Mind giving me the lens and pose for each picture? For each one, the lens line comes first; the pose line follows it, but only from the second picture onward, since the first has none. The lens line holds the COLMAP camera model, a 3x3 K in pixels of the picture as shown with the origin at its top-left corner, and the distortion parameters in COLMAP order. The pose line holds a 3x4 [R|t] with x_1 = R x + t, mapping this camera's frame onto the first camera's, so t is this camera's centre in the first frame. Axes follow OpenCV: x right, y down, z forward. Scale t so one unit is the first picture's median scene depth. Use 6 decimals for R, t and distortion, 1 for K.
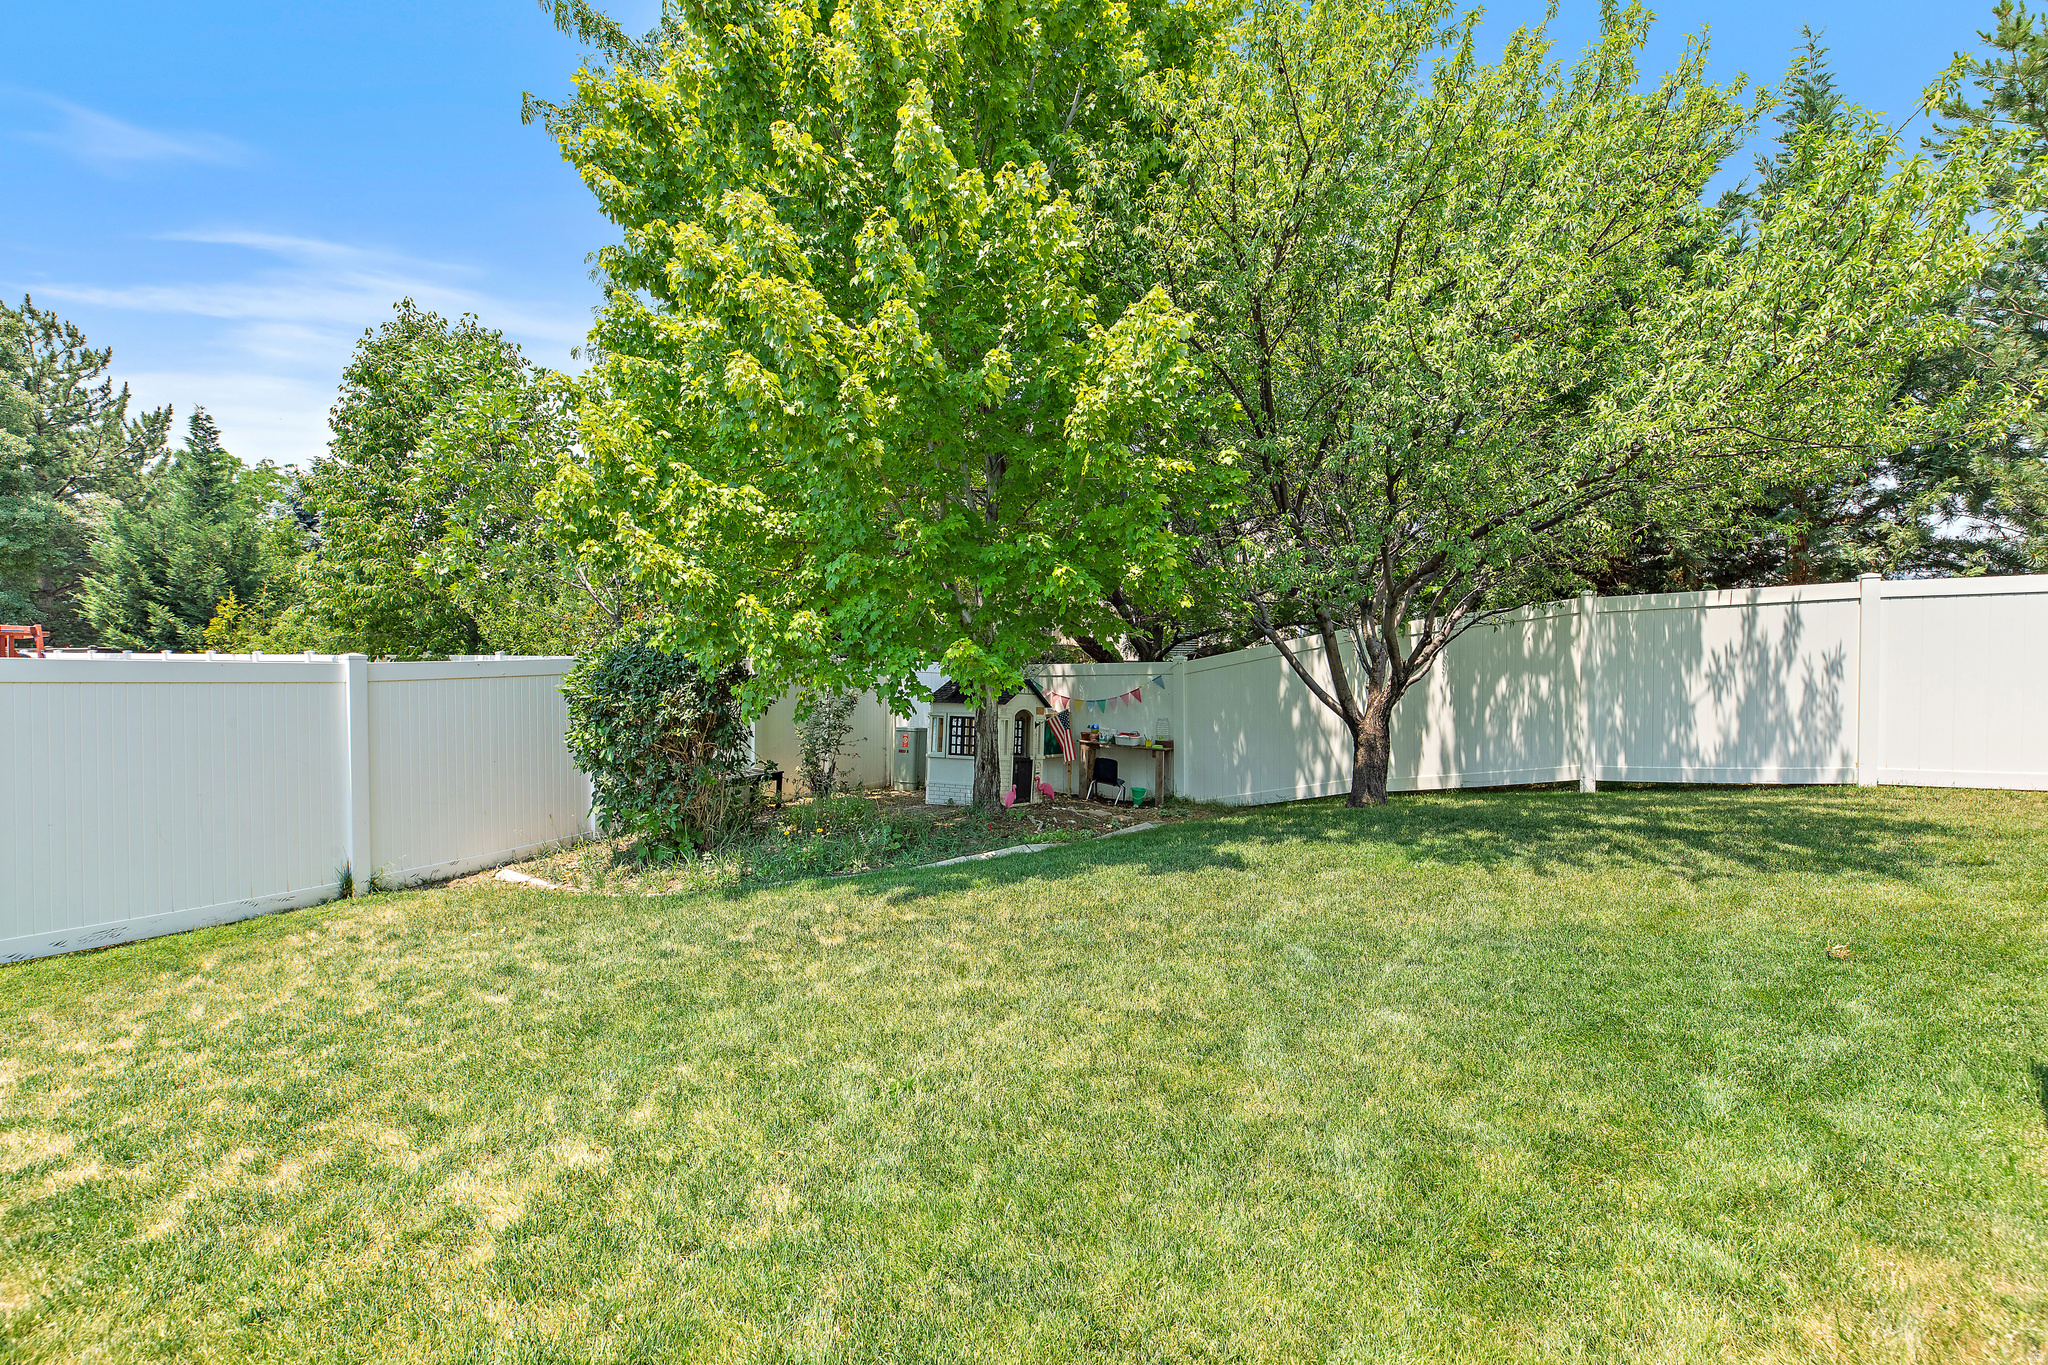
lens RADIAL K [[996.9, 0, 1019.2], [0, 996.9, 675.8], [0, 0, 1]] dist [0.000472, -0.000176]
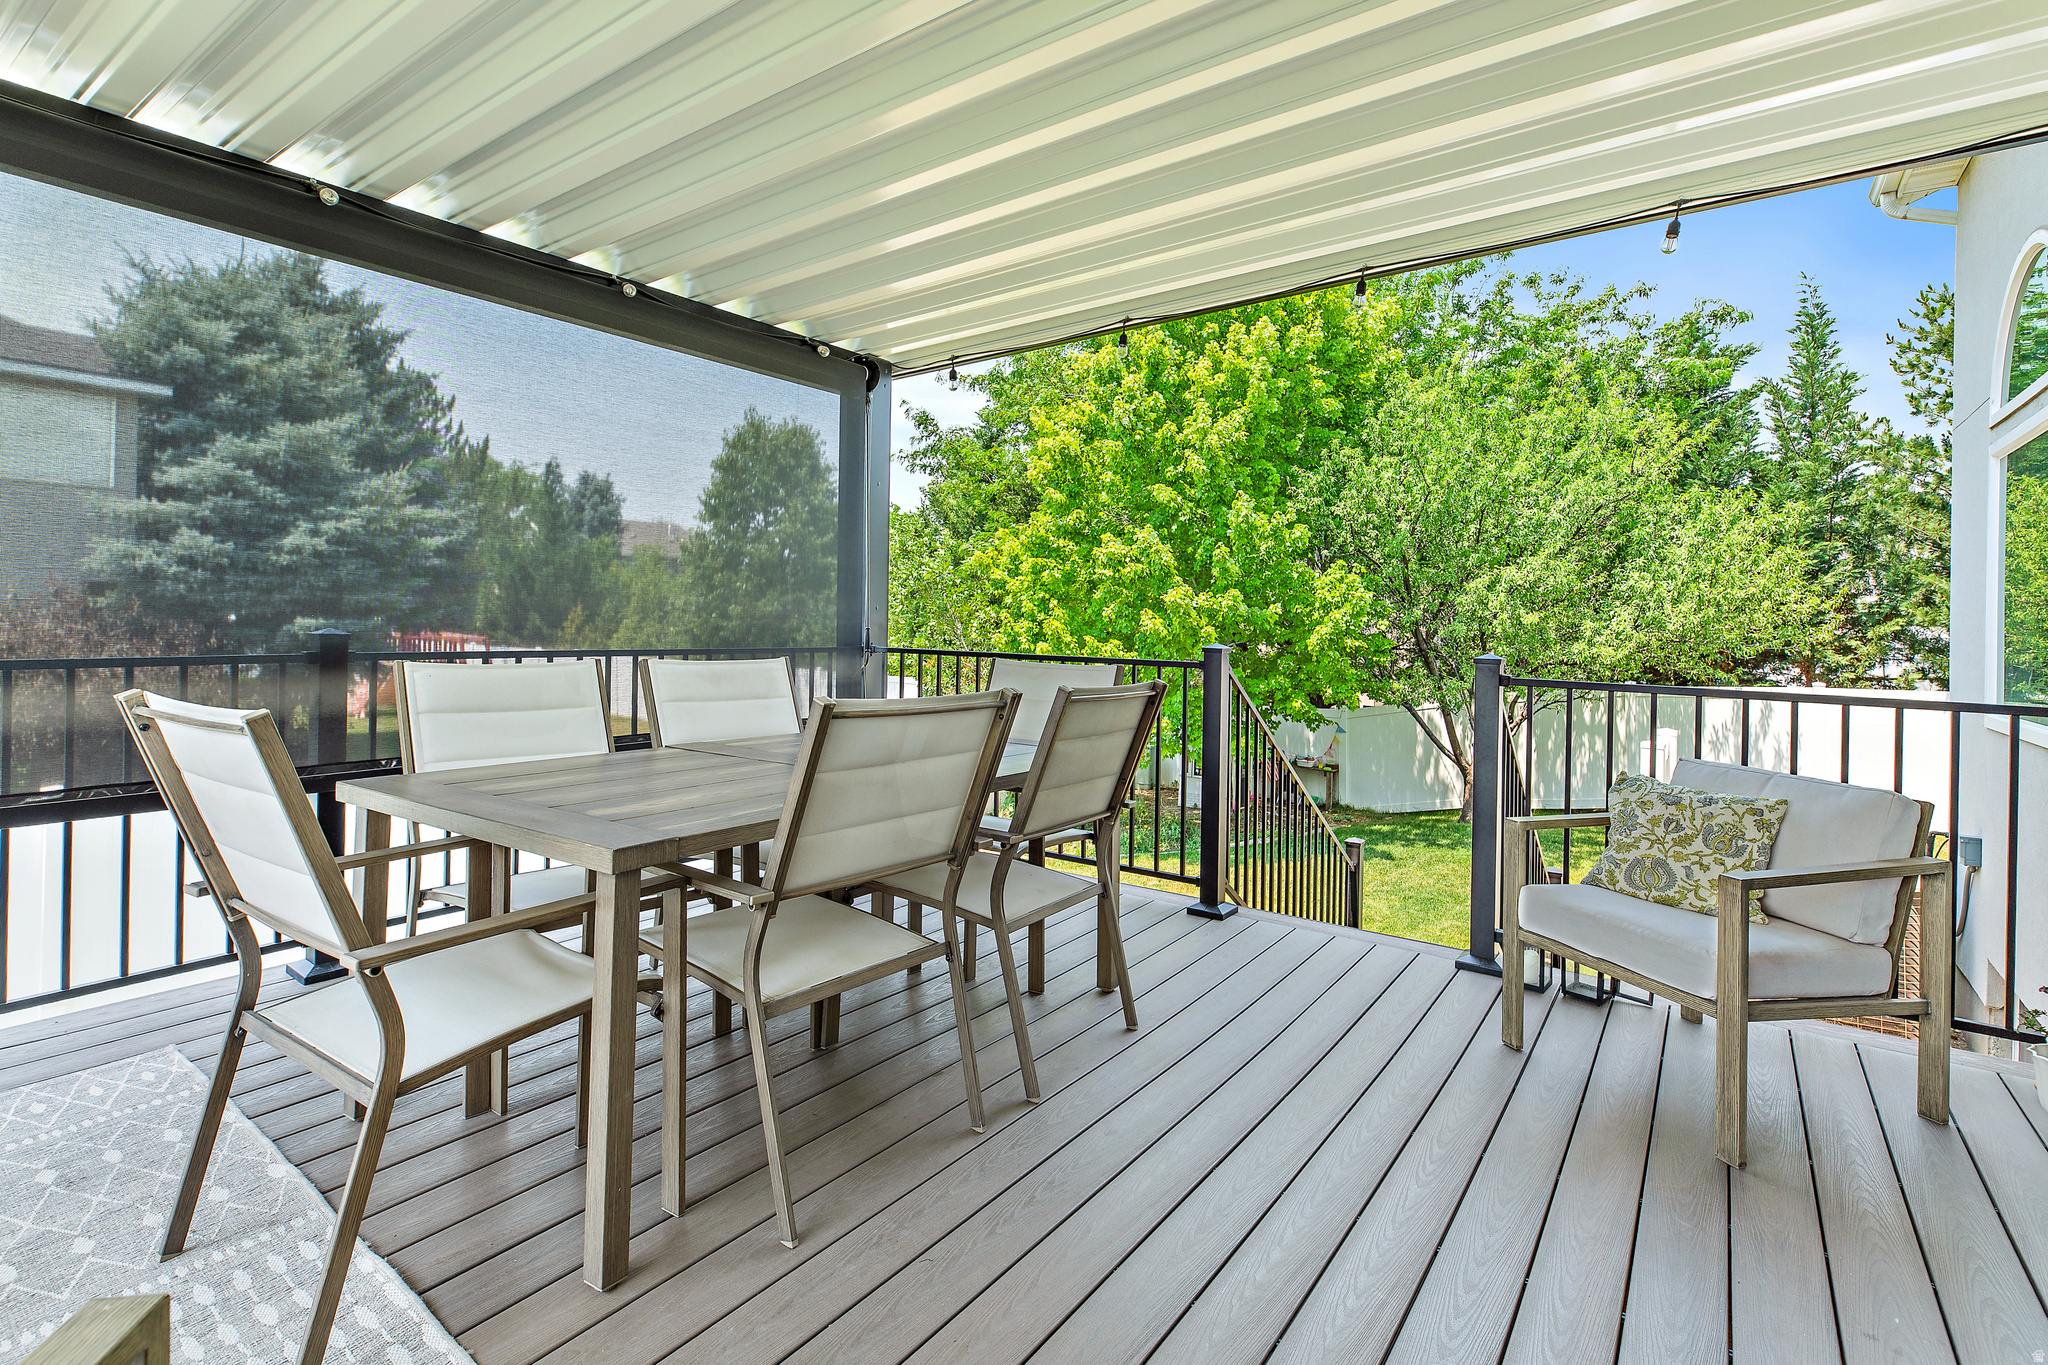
lens RADIAL K [[996.9, 0, 1007.1], [0, 996.9, 626.1], [0, 0, 1]] dist [0.000472, -0.000176]
pose [[0.991075, 0.013859, -0.132585, -0.141927], [-0.014897, 0.999866, -0.006838, -0.126169], [0.132472, 0.008752, 0.991148, -0.543724]]
